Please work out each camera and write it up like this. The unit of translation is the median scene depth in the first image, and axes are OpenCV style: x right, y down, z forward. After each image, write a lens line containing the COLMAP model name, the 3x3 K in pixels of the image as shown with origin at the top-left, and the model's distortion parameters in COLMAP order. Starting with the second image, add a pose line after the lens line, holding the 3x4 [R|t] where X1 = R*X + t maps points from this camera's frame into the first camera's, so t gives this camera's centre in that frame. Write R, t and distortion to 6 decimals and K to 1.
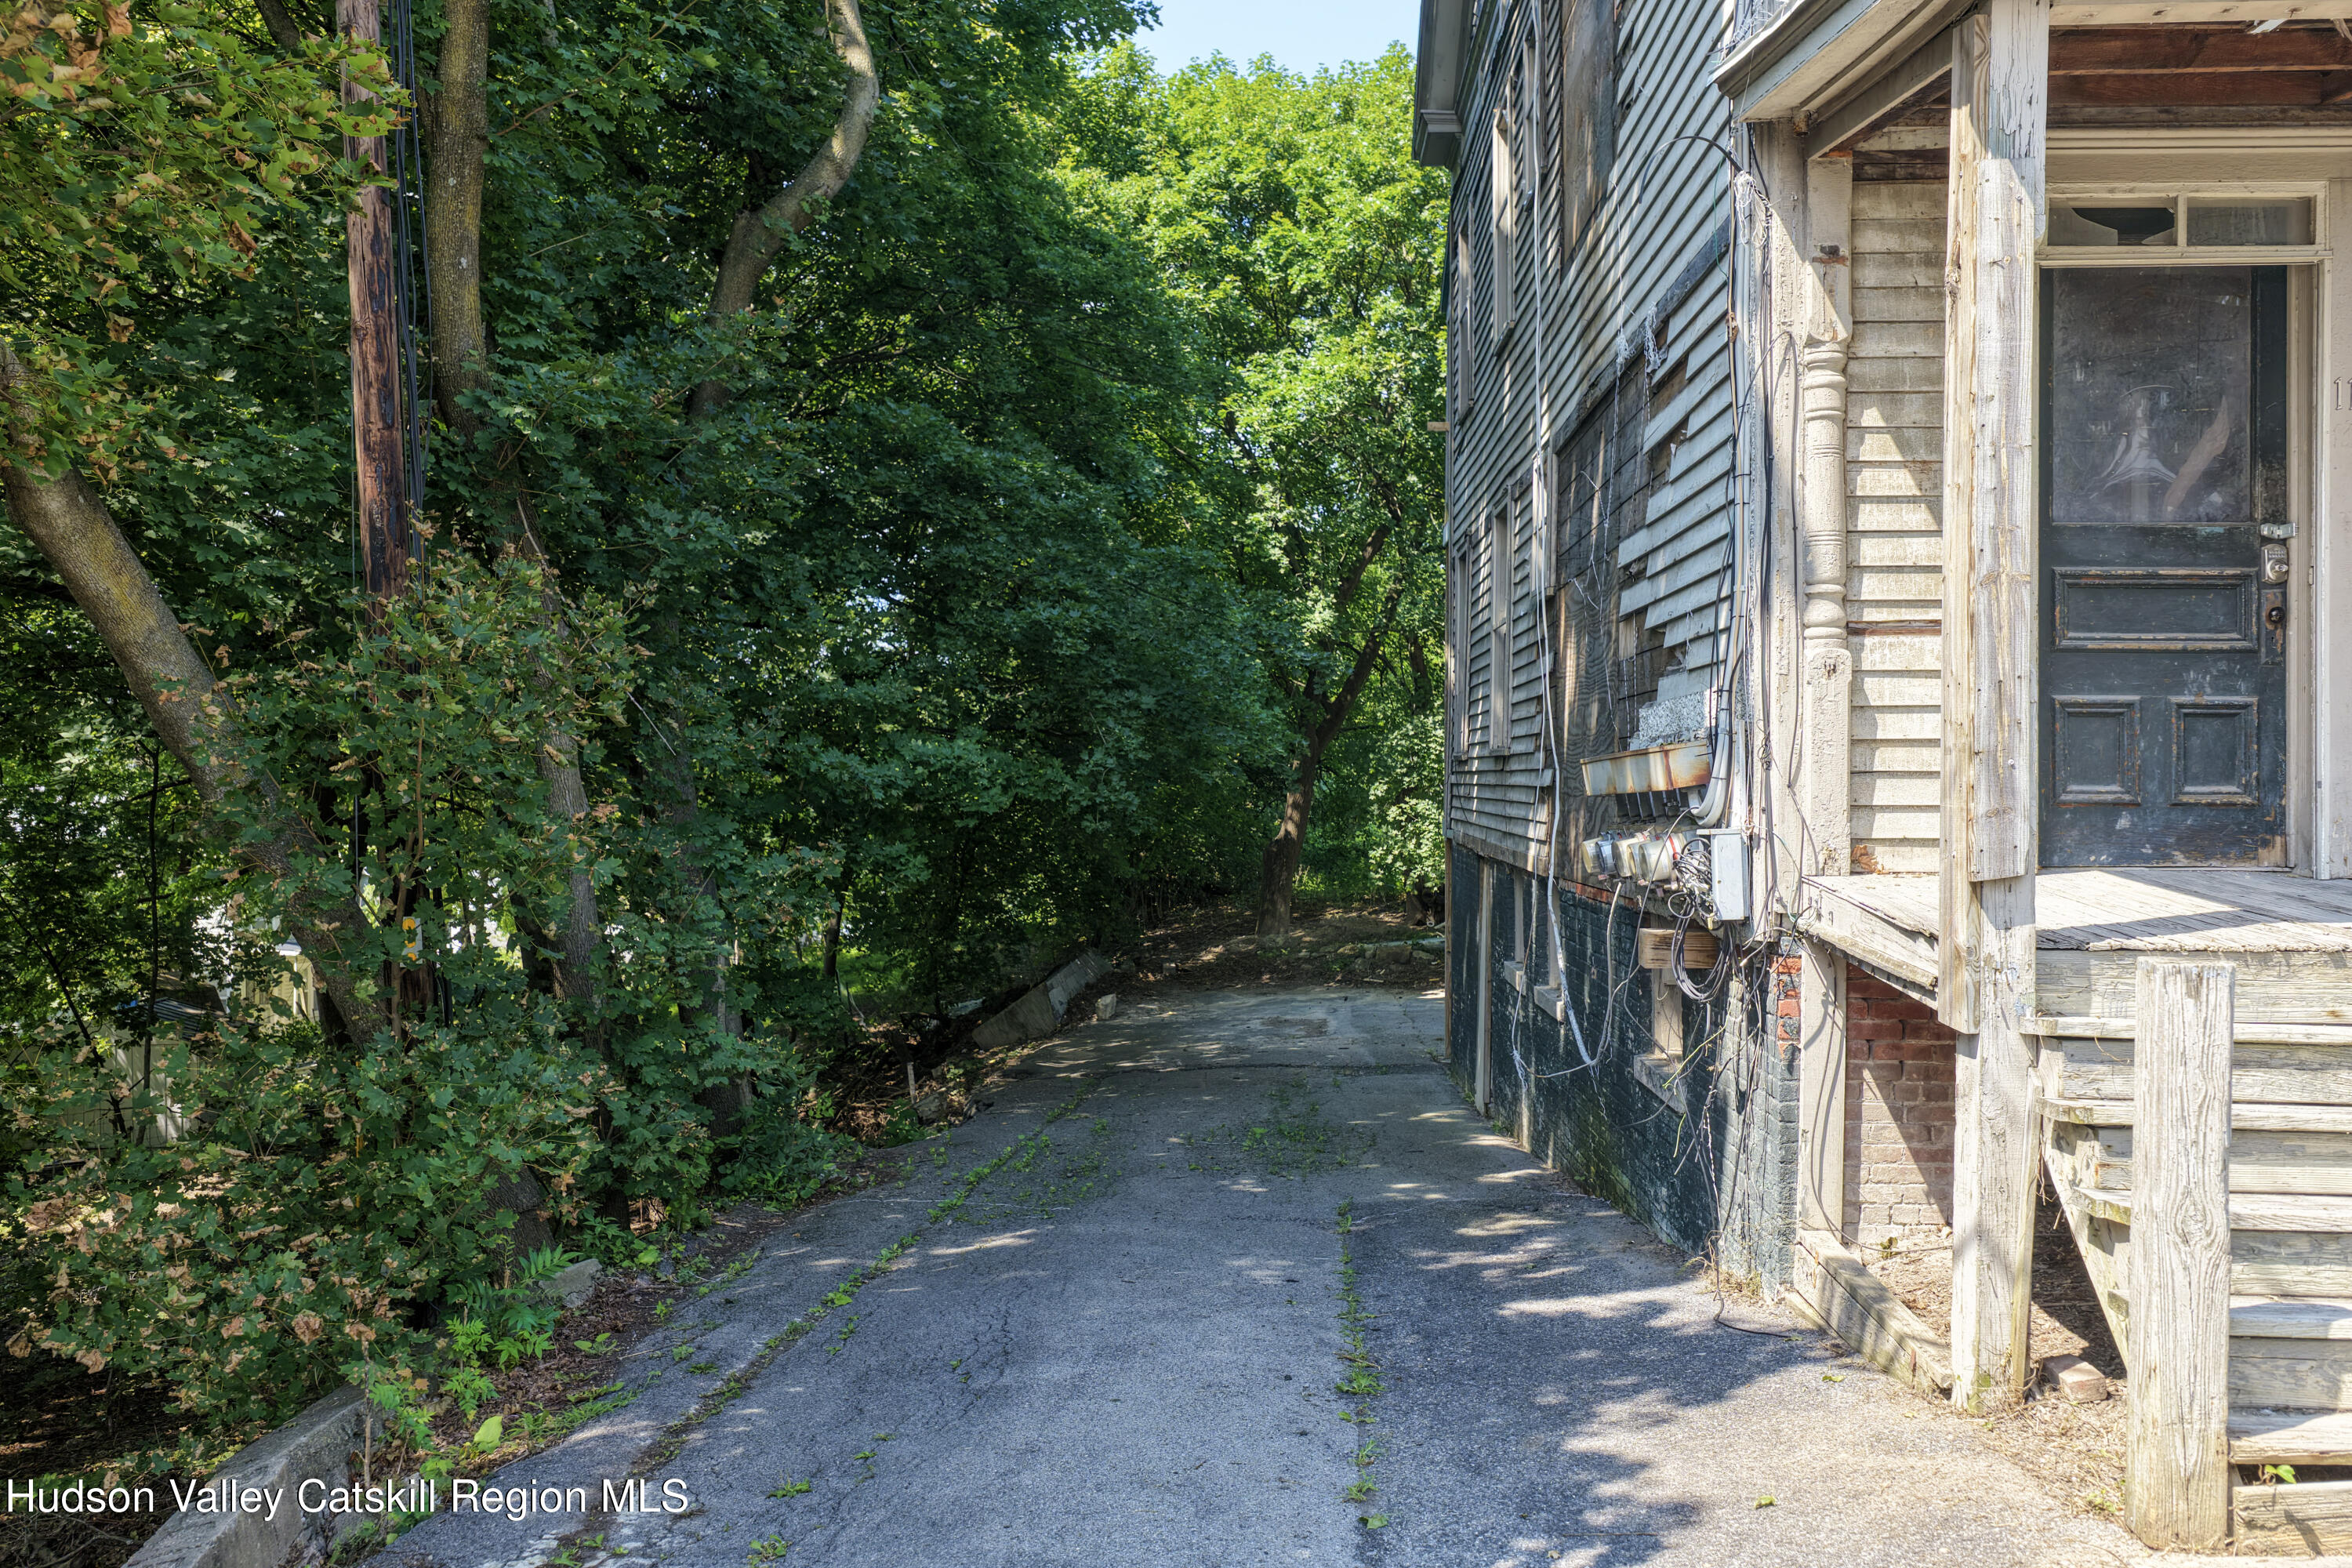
lens RADIAL K [[1962.2, 0, 1205.8], [0, 1962.2, 791.4], [0, 0, 1]] dist [-0.006560, 0.039143]
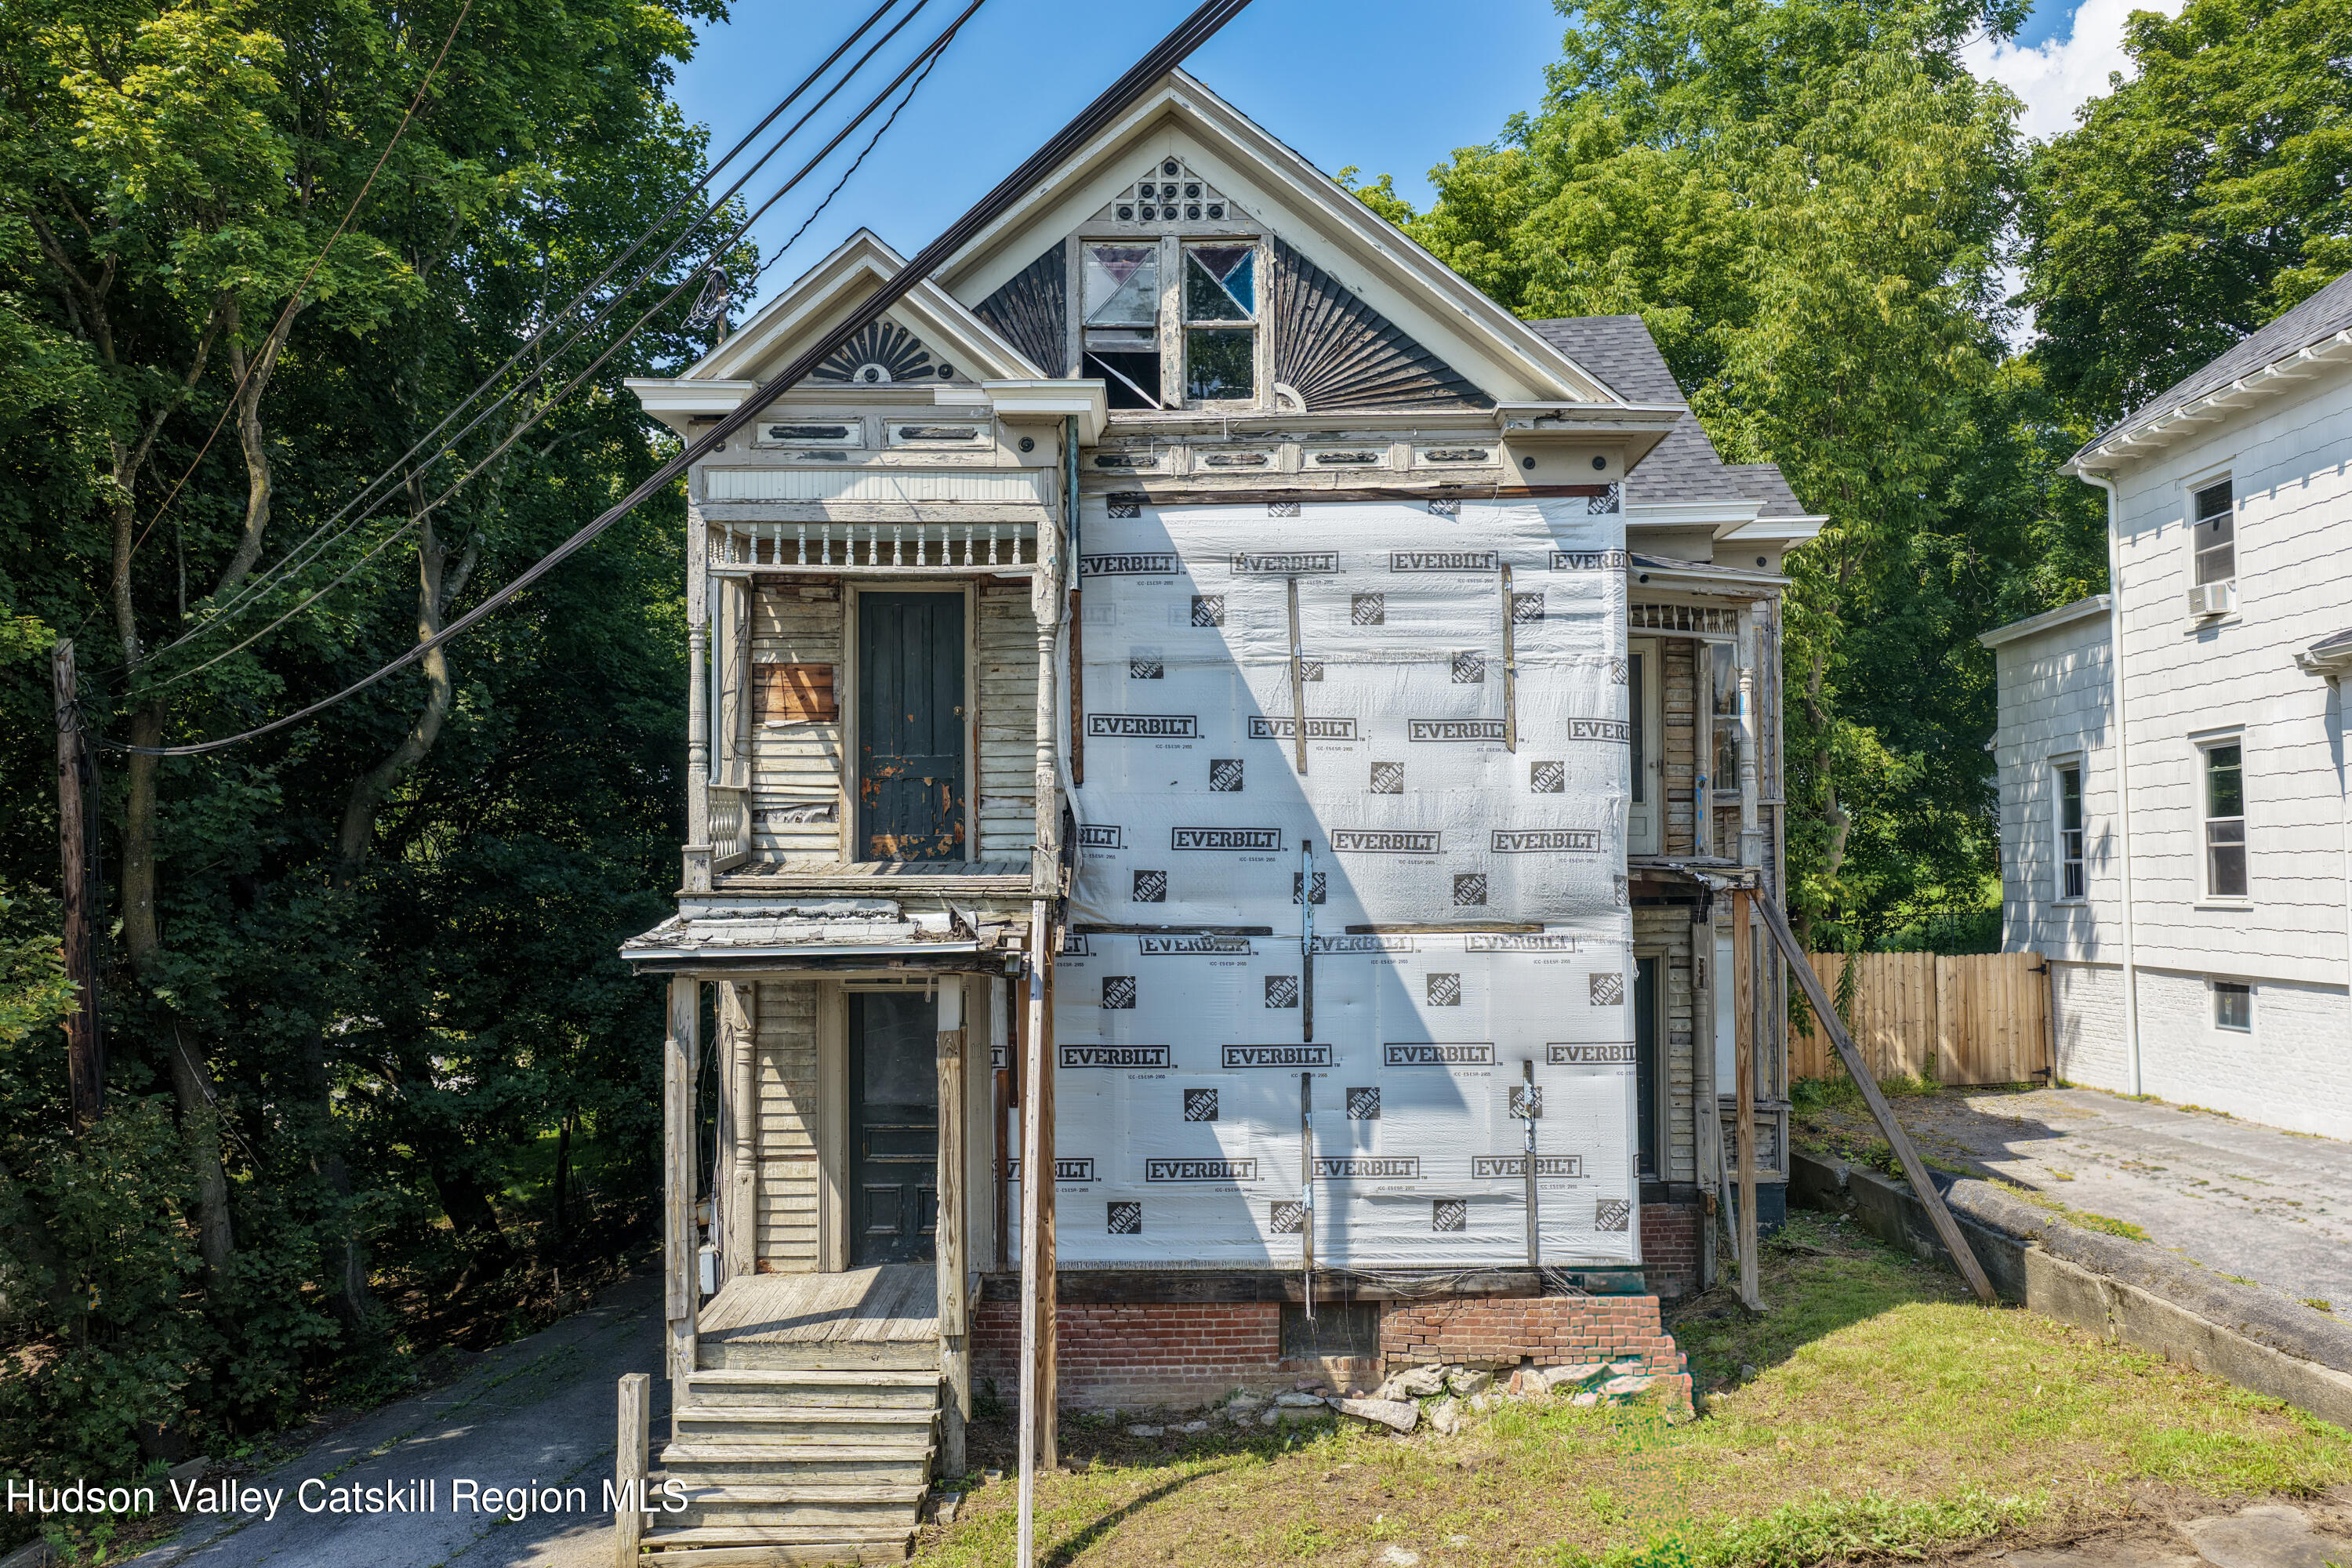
lens RADIAL K [[1962.2, 0, 1186.7], [0, 1962.2, 792.3], [0, 0, 1]] dist [-0.006560, 0.039143]
pose [[0.999148, -0.011315, 0.039701, 0.706426], [0.013020, 0.998991, -0.042971, -0.381097], [-0.039174, 0.043452, 0.998287, -1.180178]]
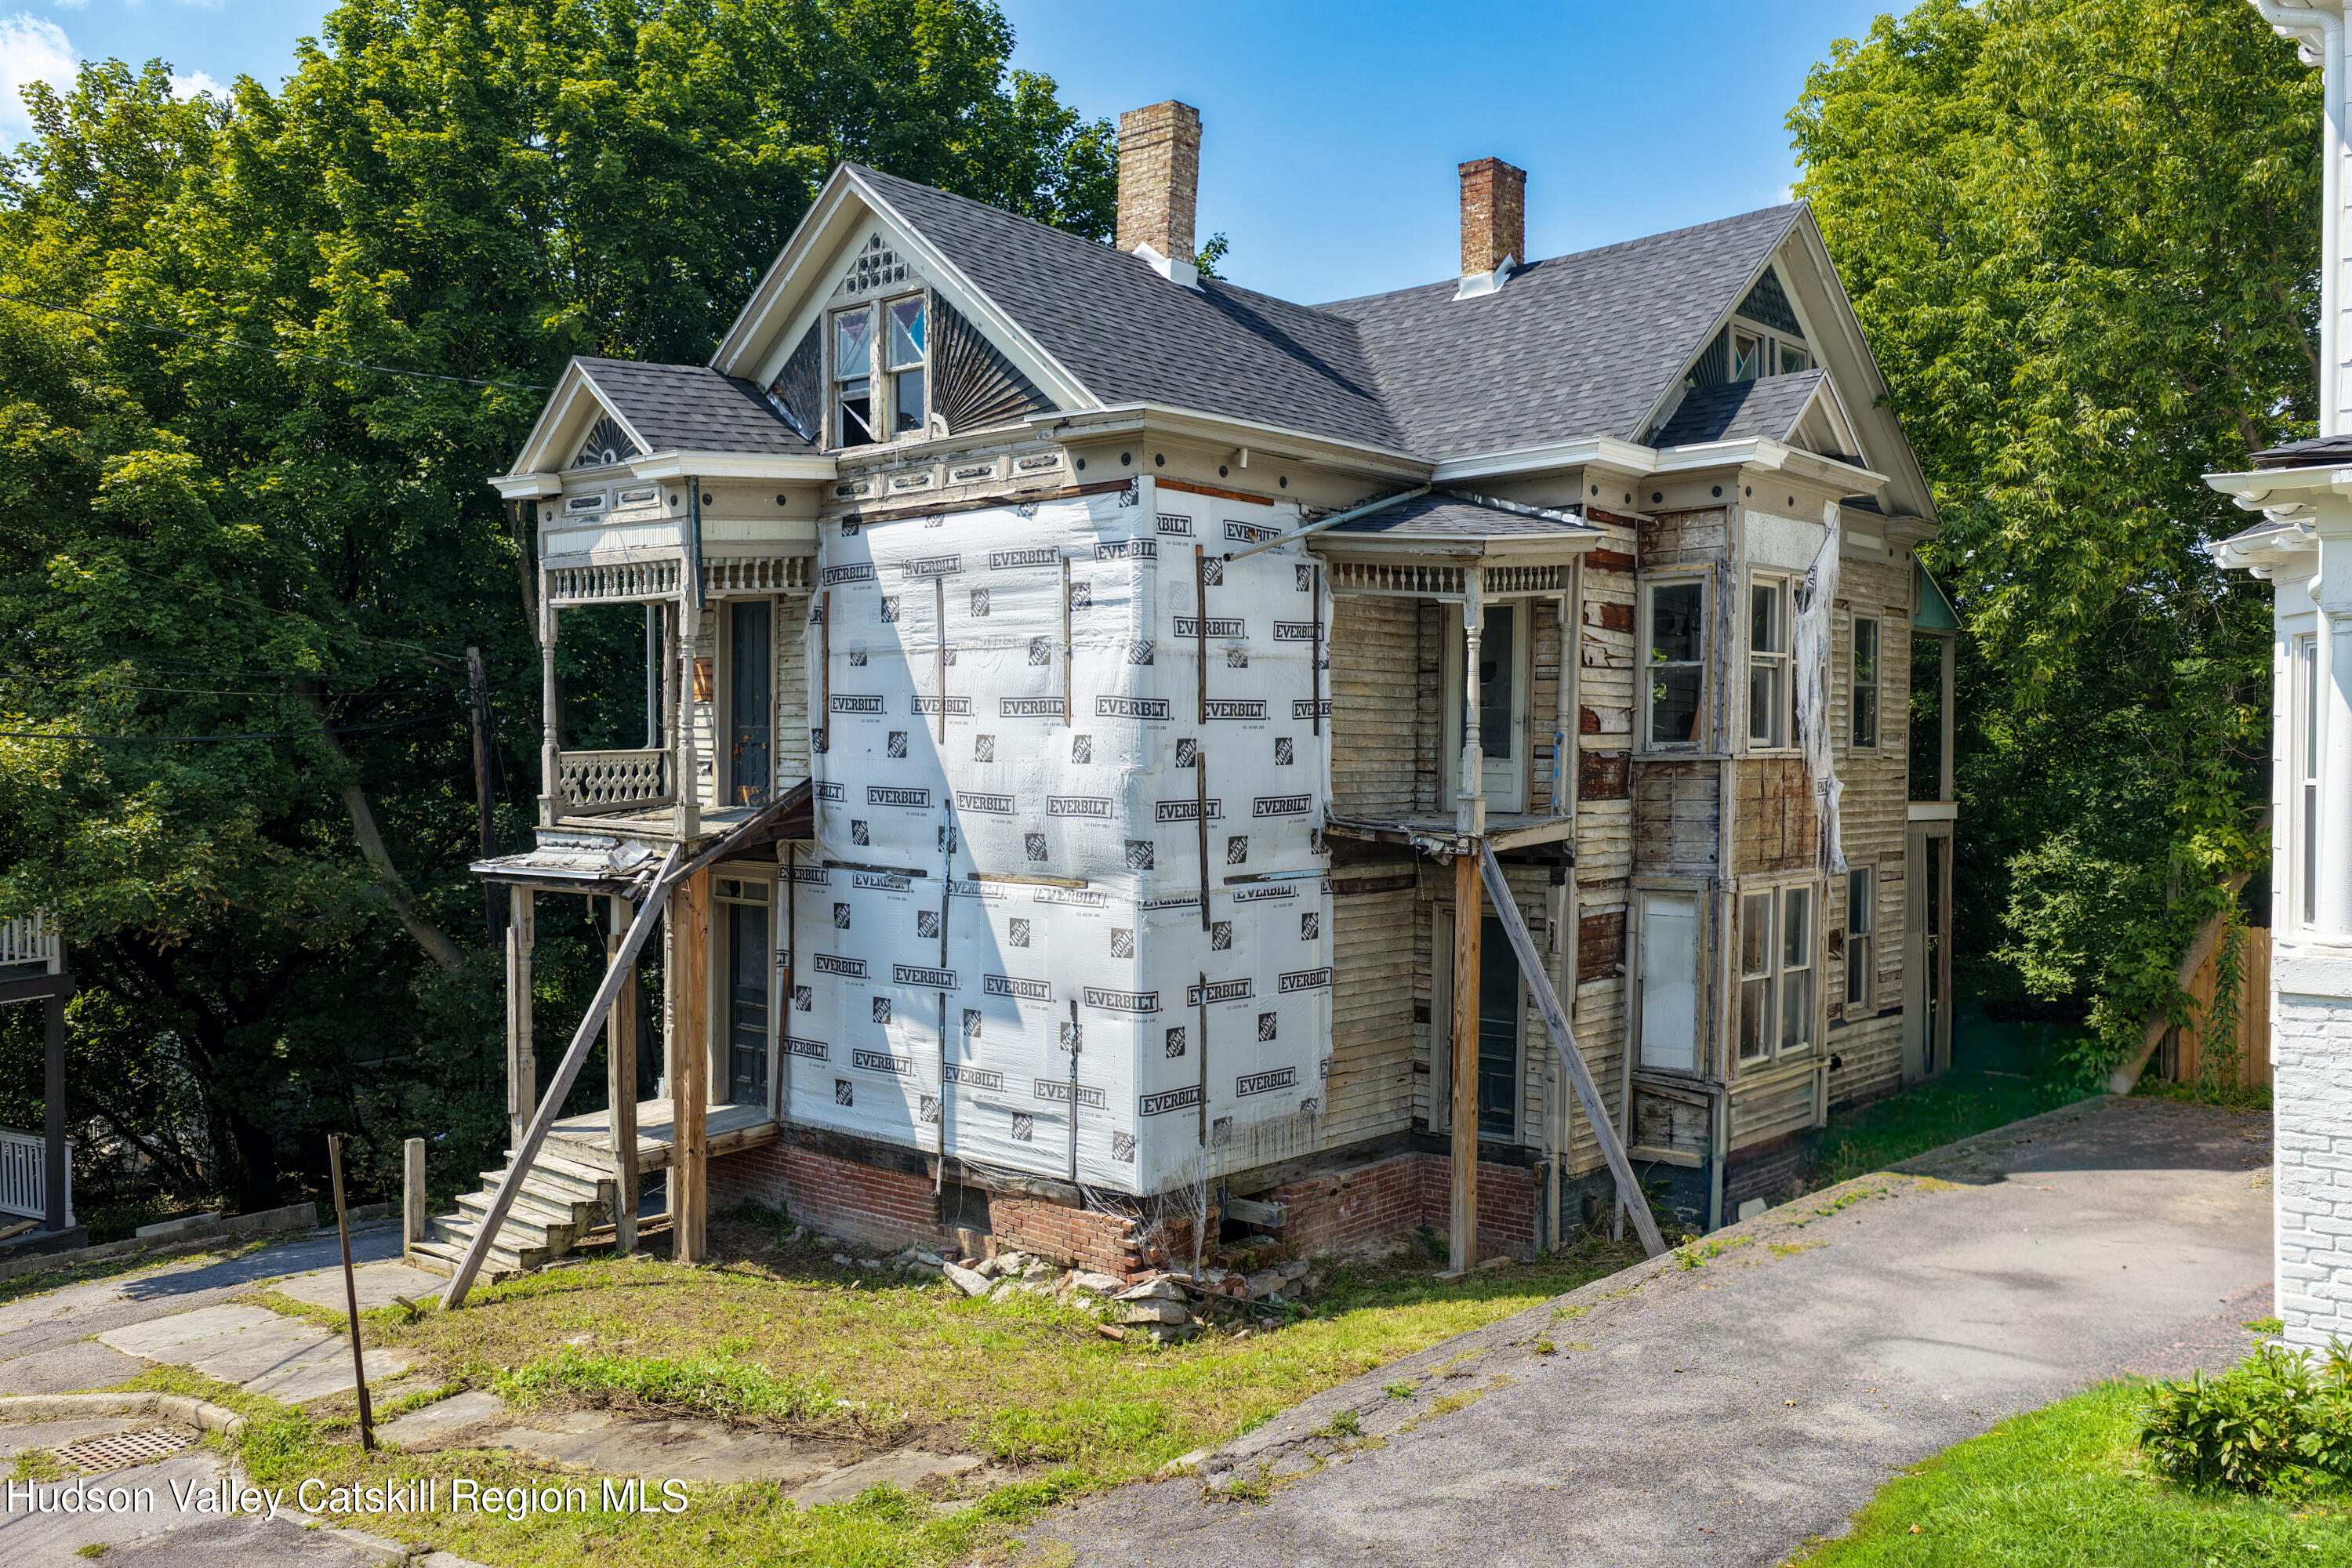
lens RADIAL K [[1962.2, 0, 1190.1], [0, 1962.2, 790.7], [0, 0, 1]] dist [-0.006560, 0.039143]
pose [[0.775271, 0.012753, -0.631500, 2.782139], [-0.004279, 0.999879, 0.014940, -0.470290], [0.631614, -0.008880, 0.775232, -0.823714]]
